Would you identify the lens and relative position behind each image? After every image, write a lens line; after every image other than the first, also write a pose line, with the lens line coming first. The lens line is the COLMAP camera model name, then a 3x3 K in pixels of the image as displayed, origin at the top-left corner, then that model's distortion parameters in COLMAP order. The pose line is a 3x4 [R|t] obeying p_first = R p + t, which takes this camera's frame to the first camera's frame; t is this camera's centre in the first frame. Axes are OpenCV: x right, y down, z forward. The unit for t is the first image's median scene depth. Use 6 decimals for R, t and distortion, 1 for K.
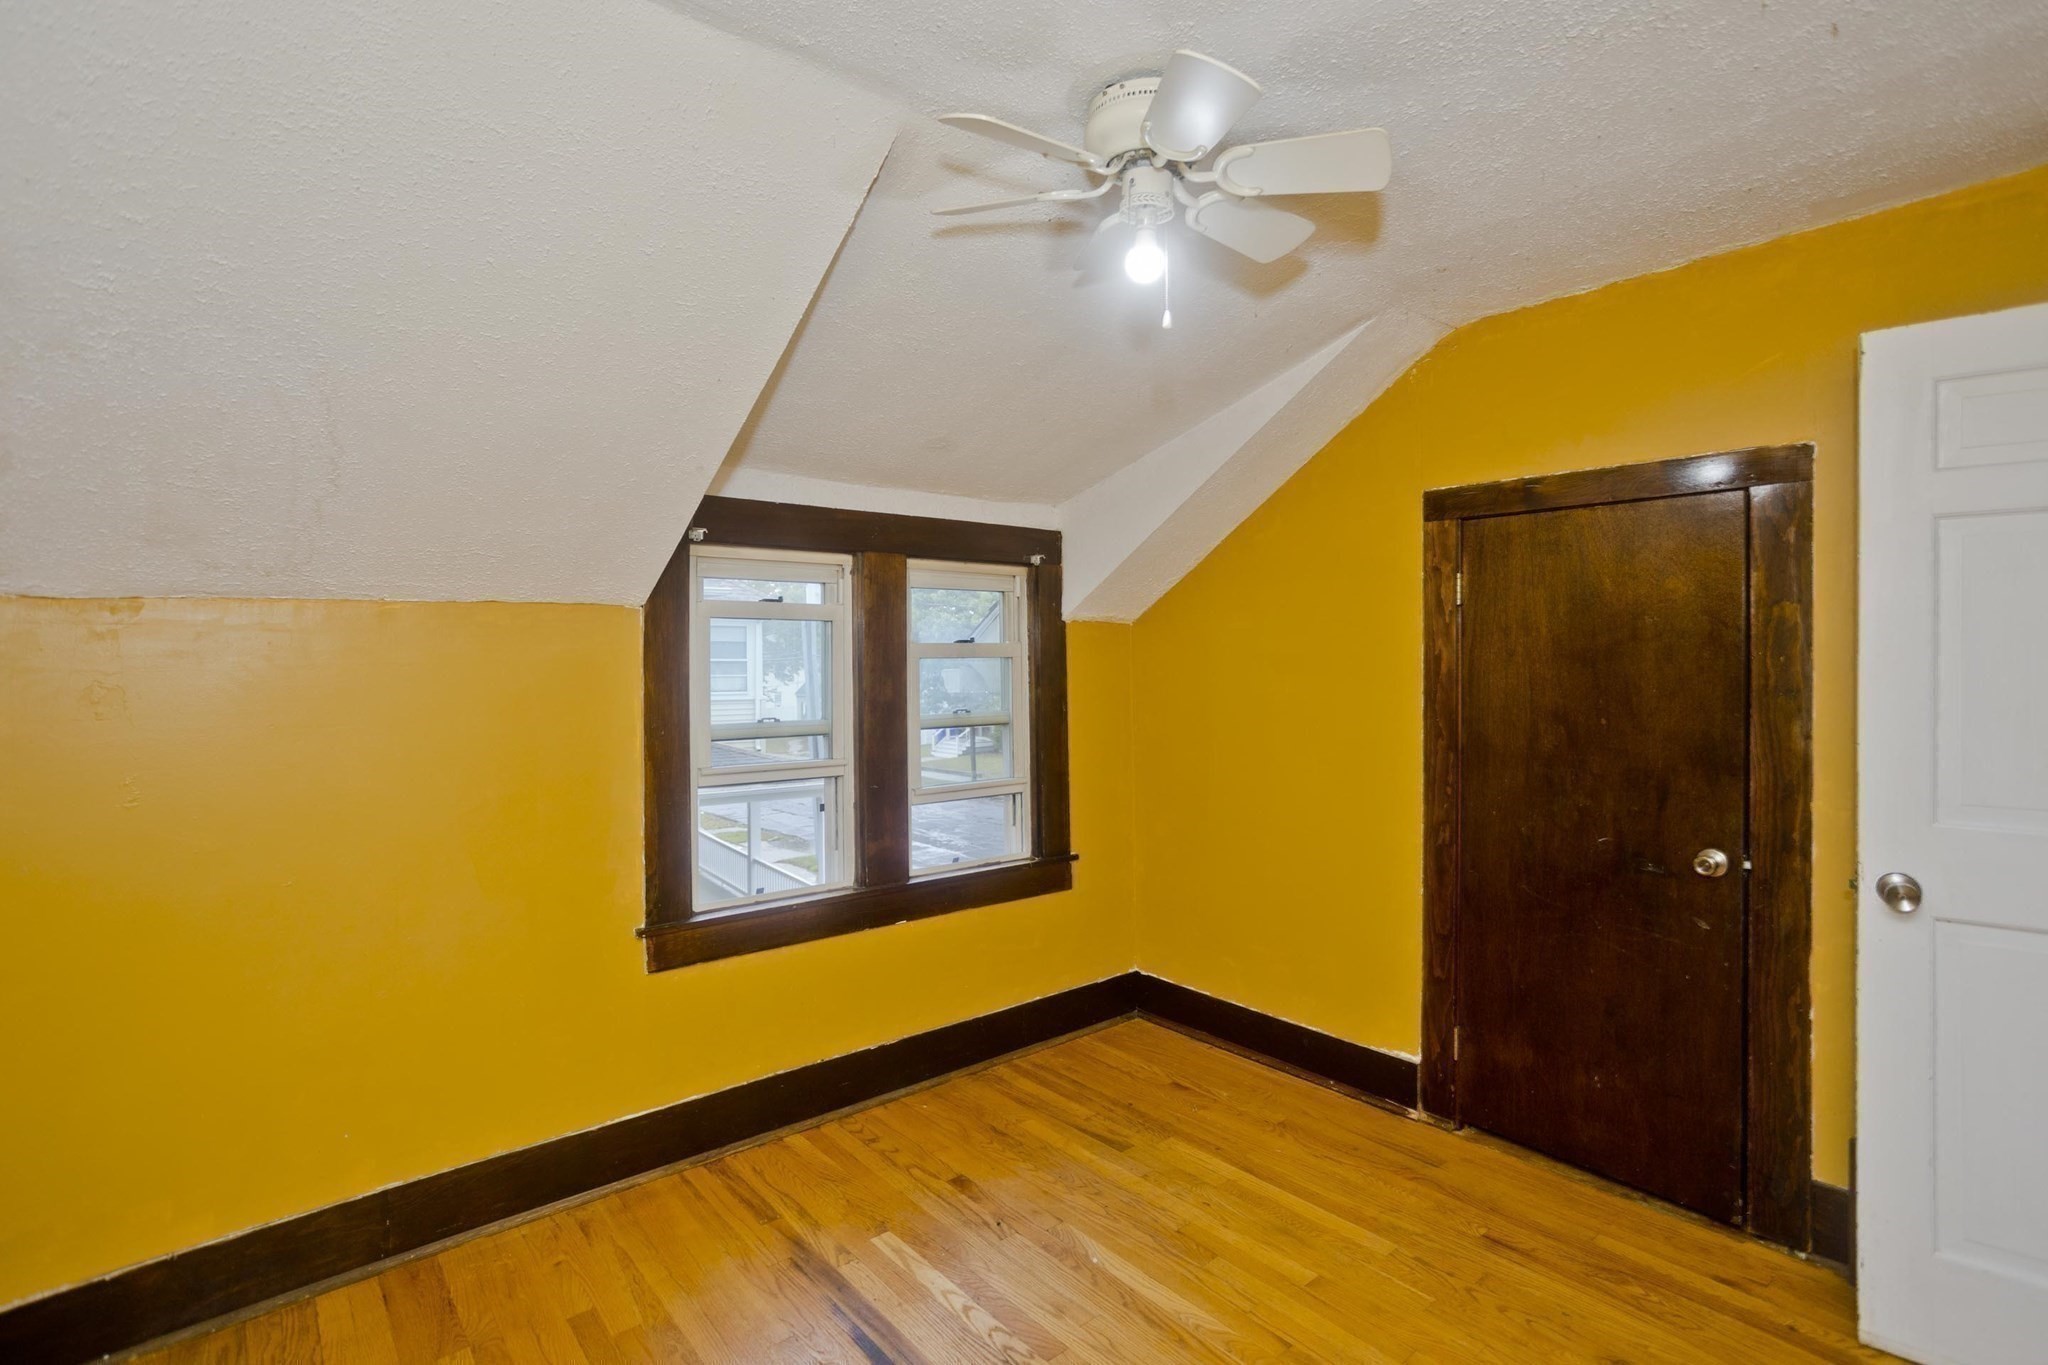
lens RADIAL K [[1006.1, 0, 1017.1], [0, 1006.1, 681.6], [0, 0, 1]] dist [-0.034151, 0.021106]
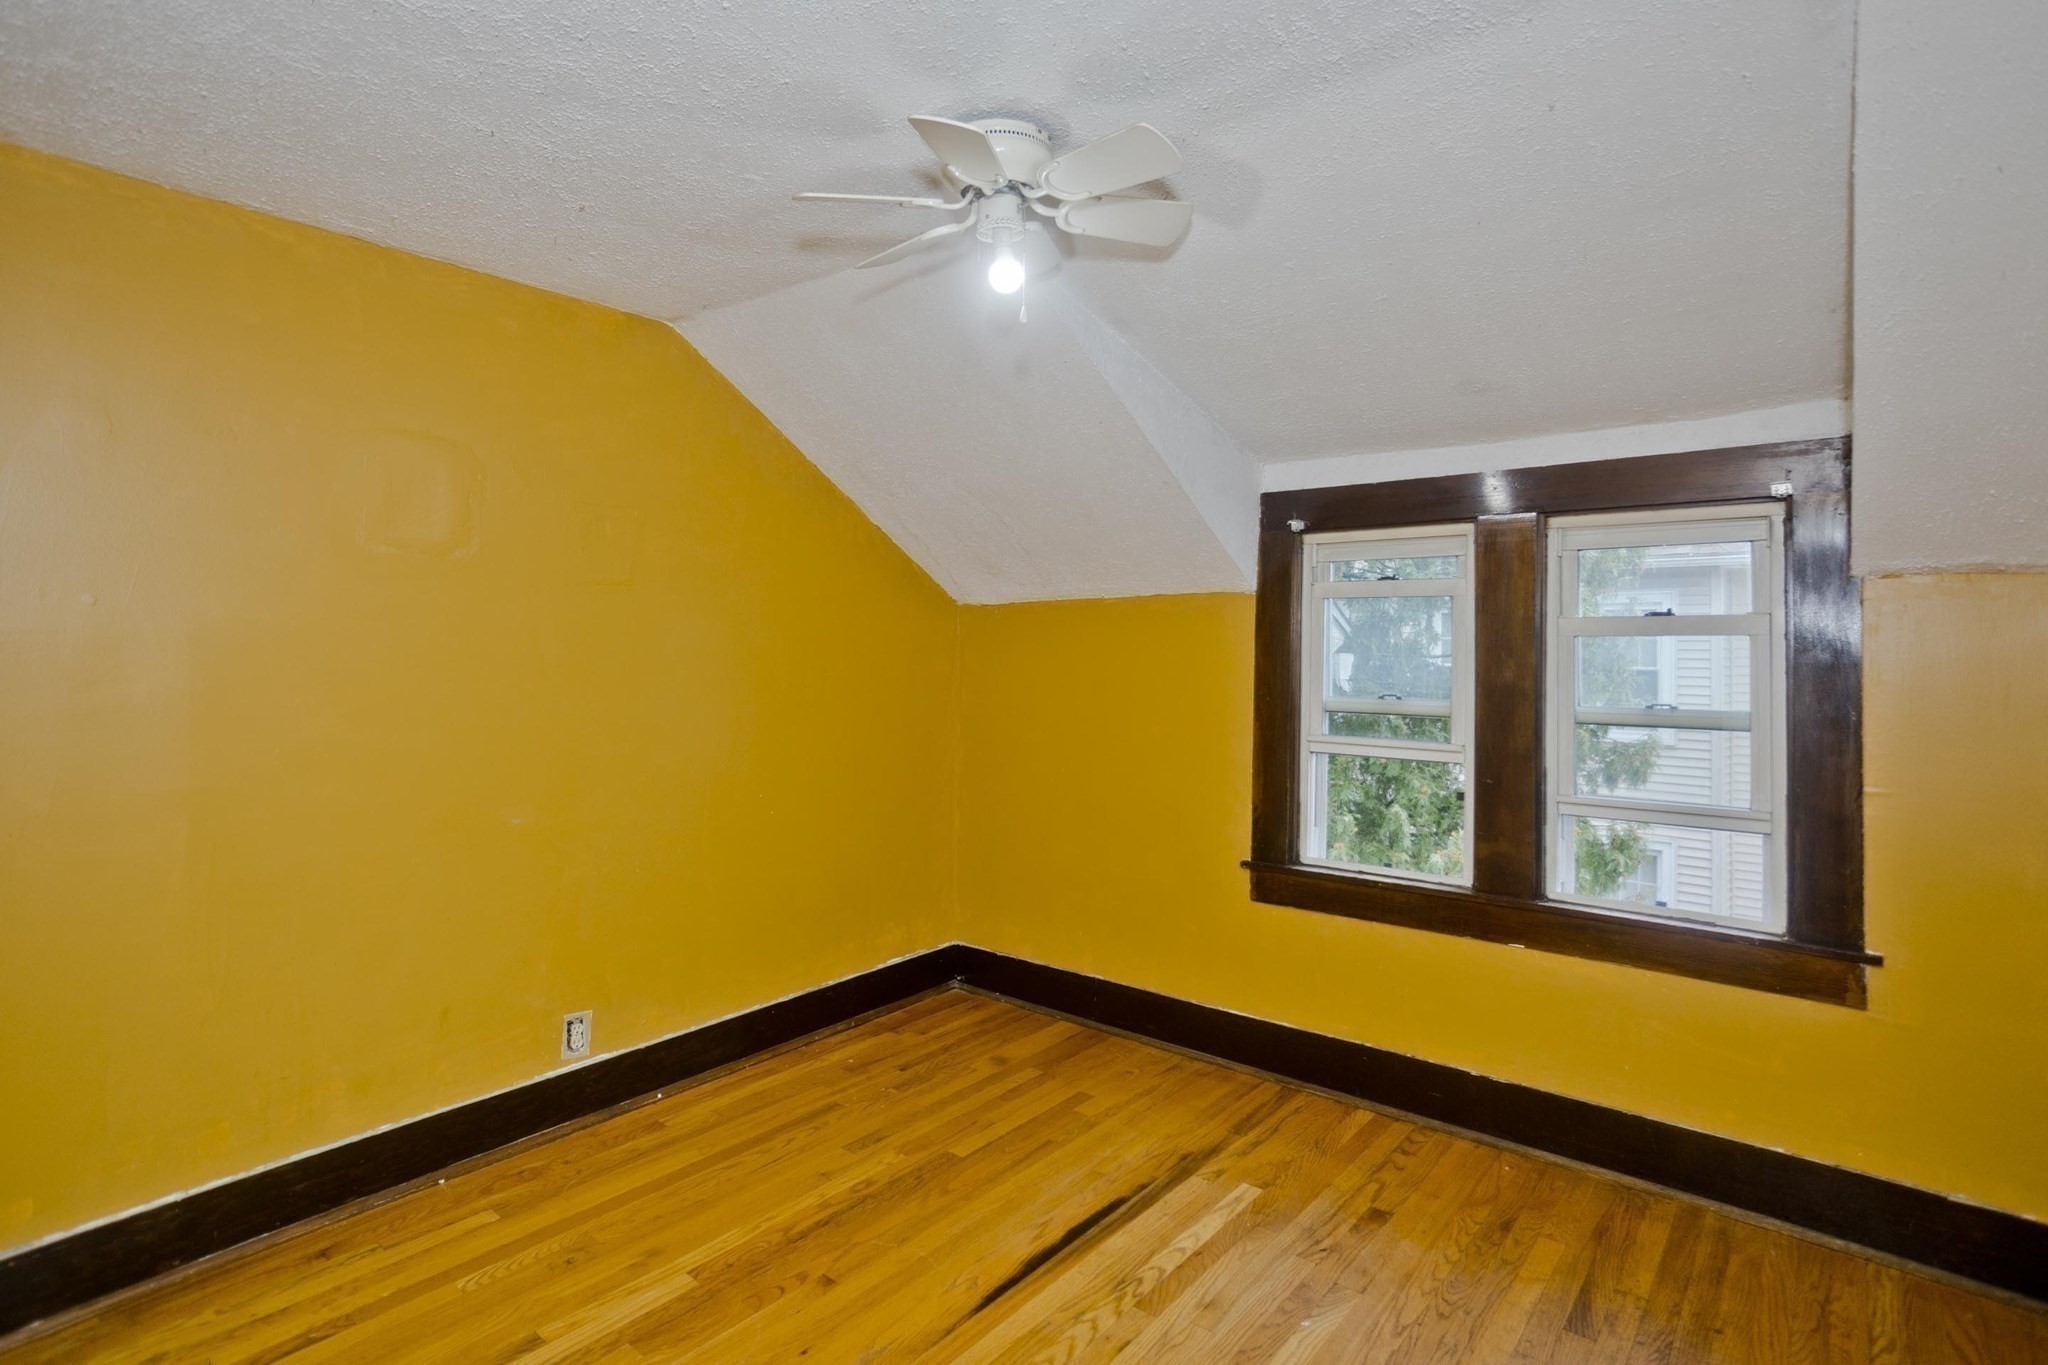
lens RADIAL K [[1006.1, 0, 1013.8], [0, 1006.1, 660.7], [0, 0, 1]] dist [-0.034151, 0.021106]
pose [[0.166725, 0.011479, -0.985937, 0.746106], [-0.031484, 0.999484, 0.006313, 0.007479], [0.985501, 0.029989, 0.167000, 0.500627]]
